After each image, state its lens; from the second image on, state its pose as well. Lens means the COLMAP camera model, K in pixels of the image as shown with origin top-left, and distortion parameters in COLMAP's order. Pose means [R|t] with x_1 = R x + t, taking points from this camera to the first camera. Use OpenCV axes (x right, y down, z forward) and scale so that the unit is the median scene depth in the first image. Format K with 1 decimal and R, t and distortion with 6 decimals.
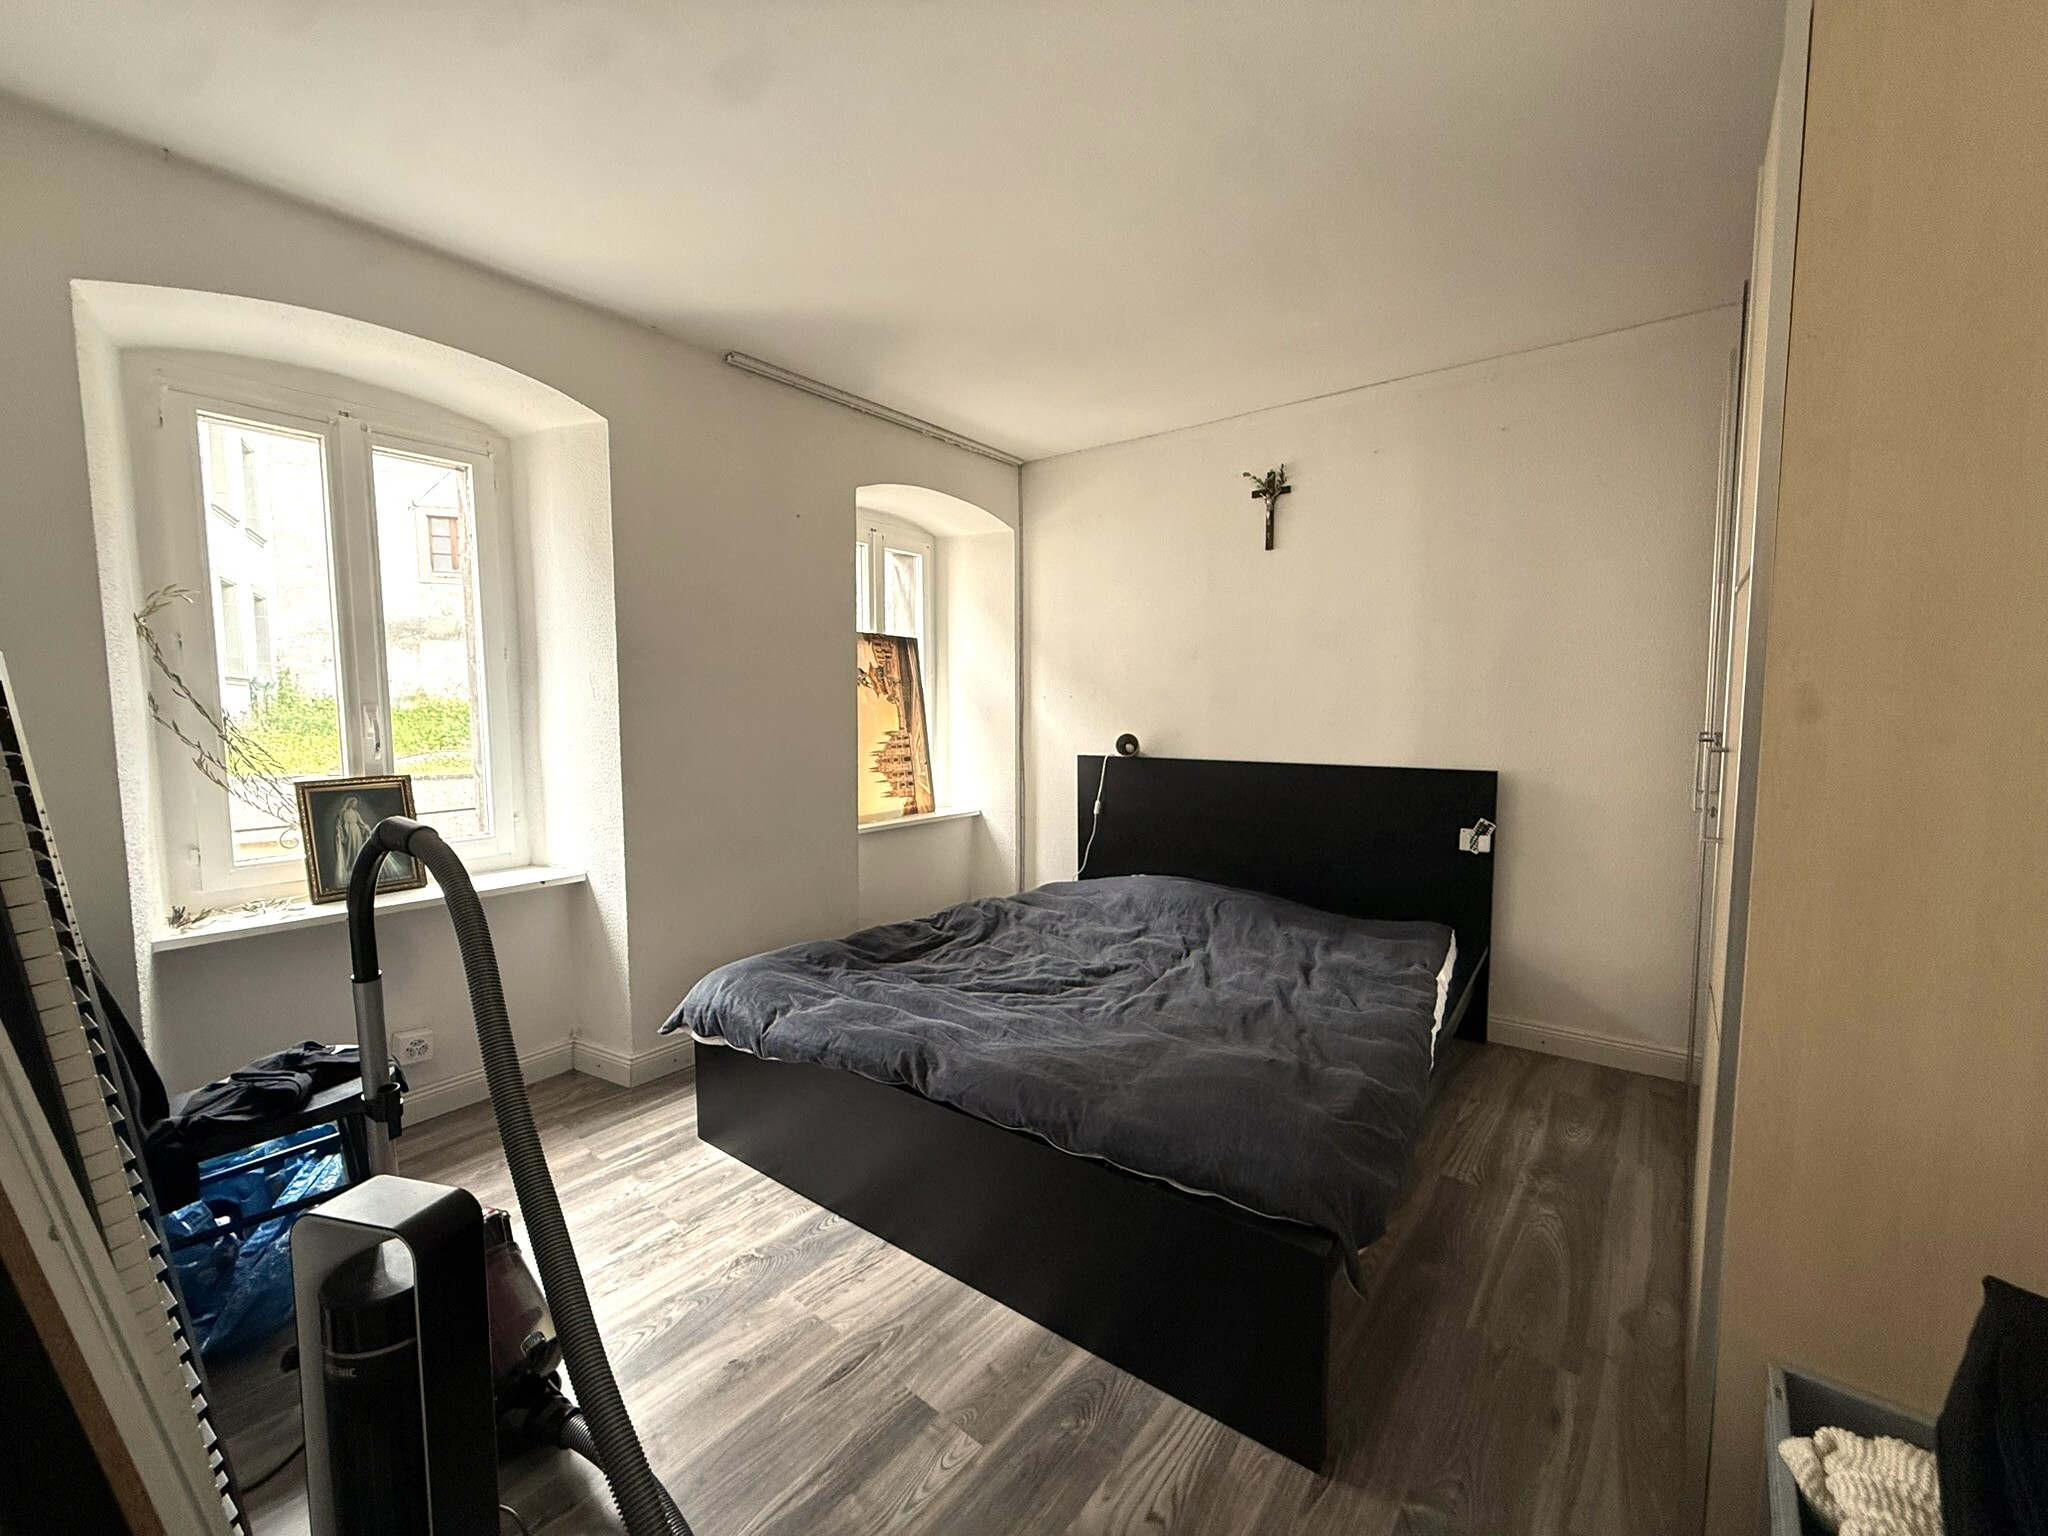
lens RADIAL K [[819.7, 0, 1022.8], [0, 819.7, 767.9], [0, 0, 1]] dist [0.000510, 0.000023]
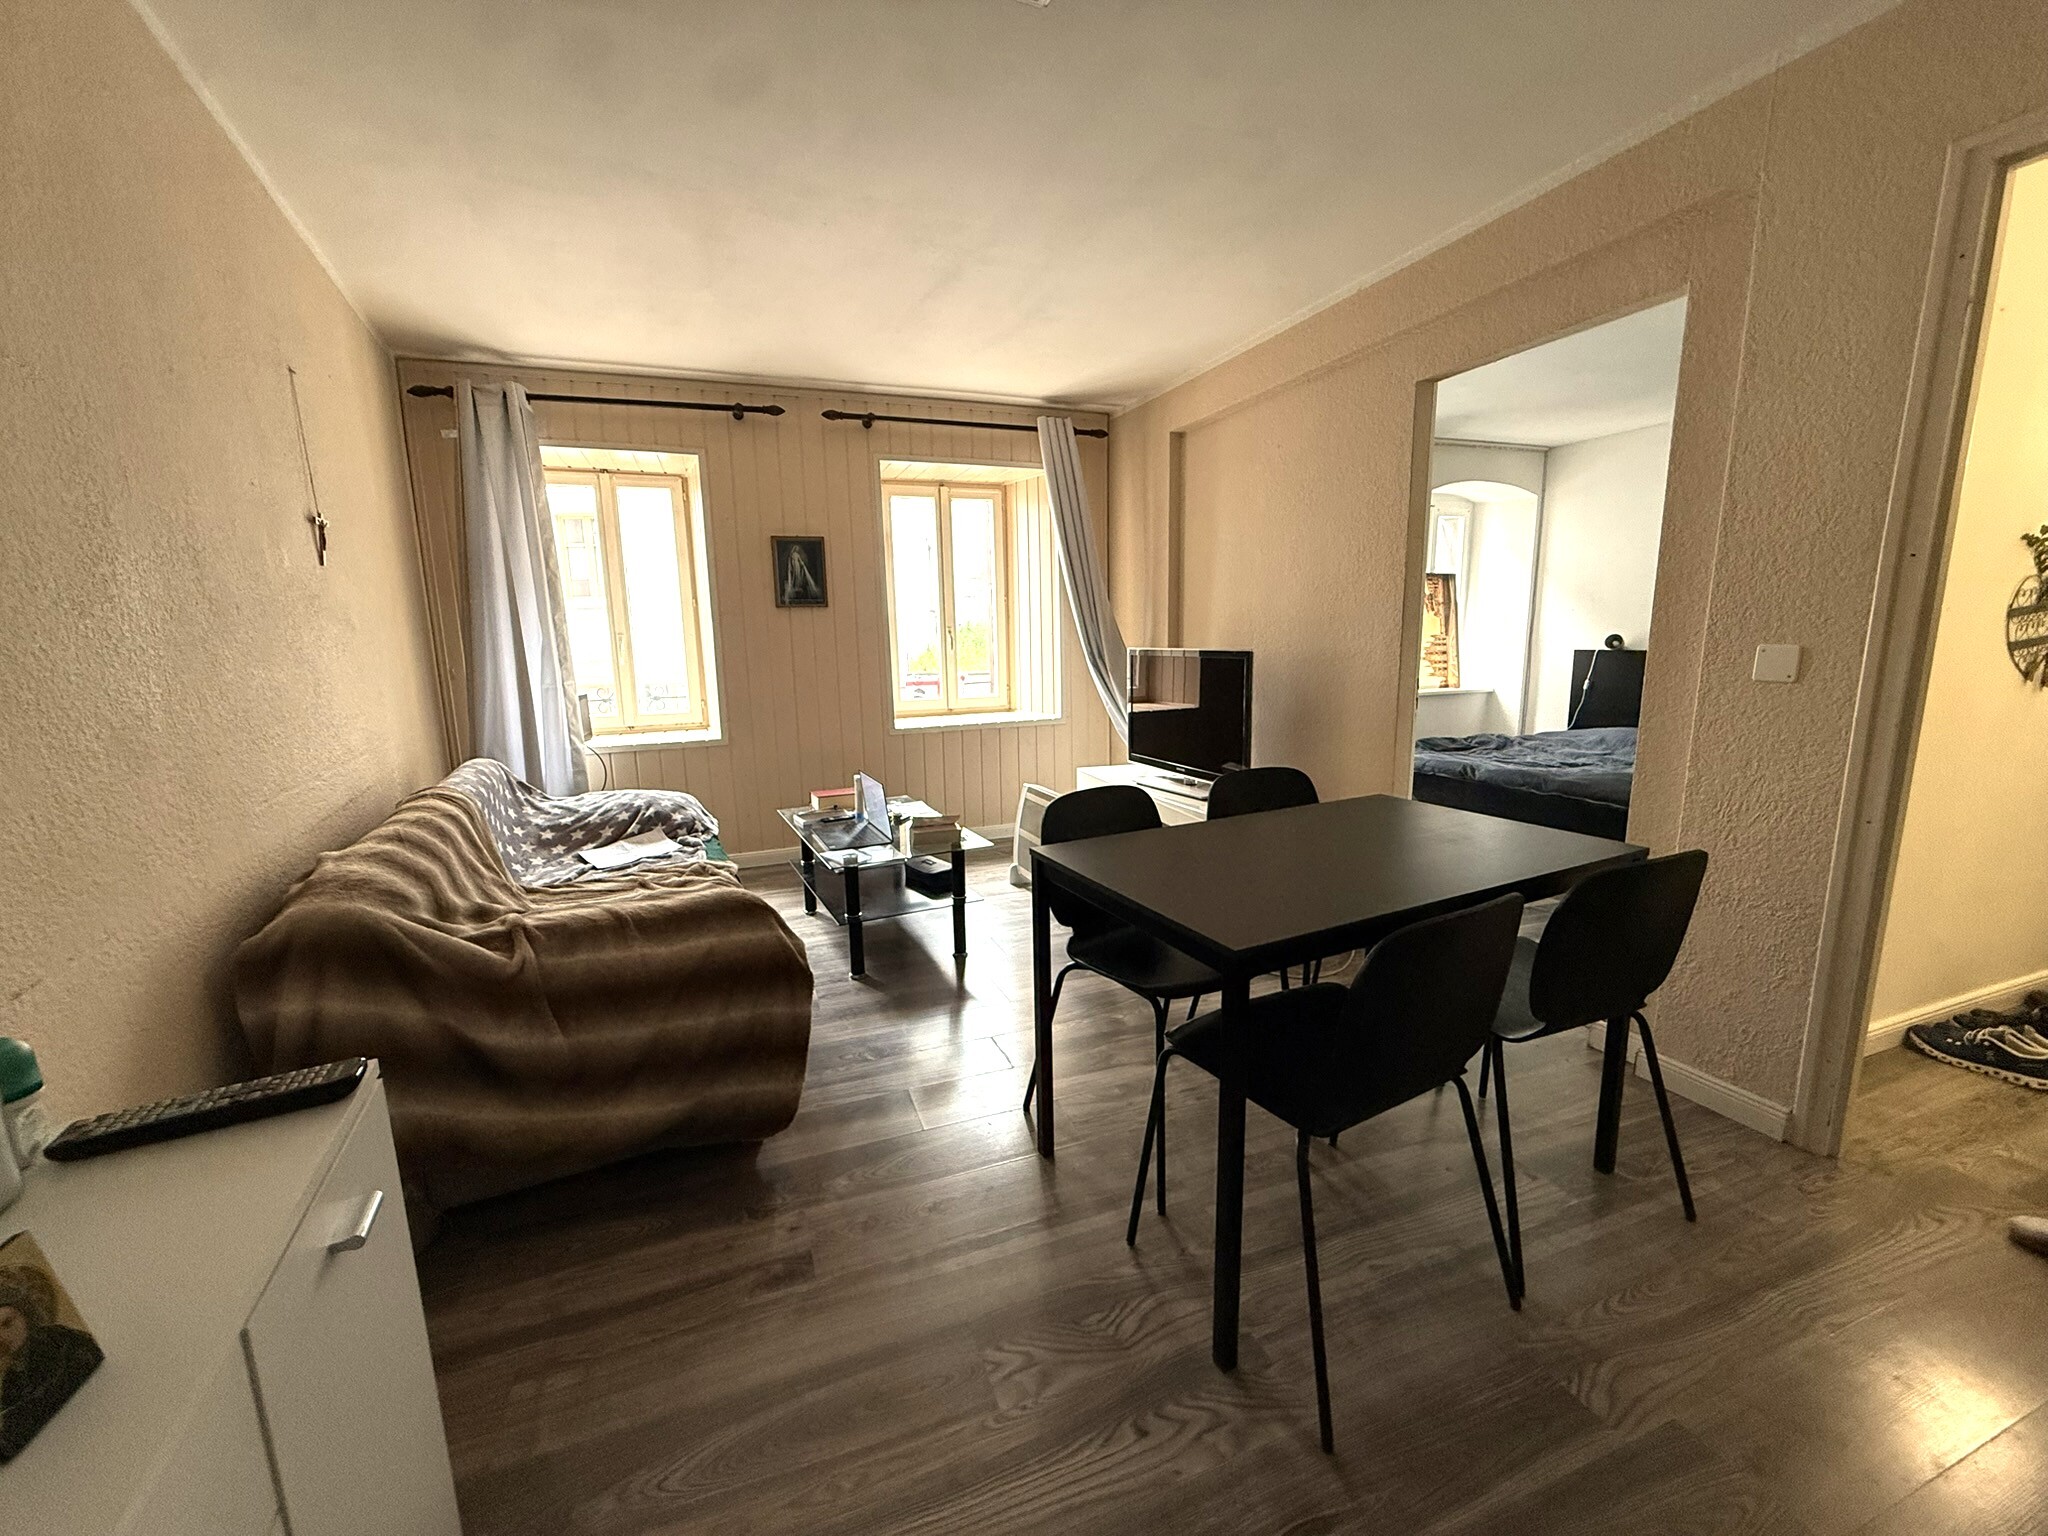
lens RADIAL K [[819.7, 0, 1025.0], [0, 819.7, 769.4], [0, 0, 1]] dist [0.000510, 0.000023]
pose [[0.856436, 0.074586, -0.510837, -0.010406], [-0.024287, 0.994234, 0.104448, 0.070208], [0.515682, -0.077046, 0.853309, -0.809367]]
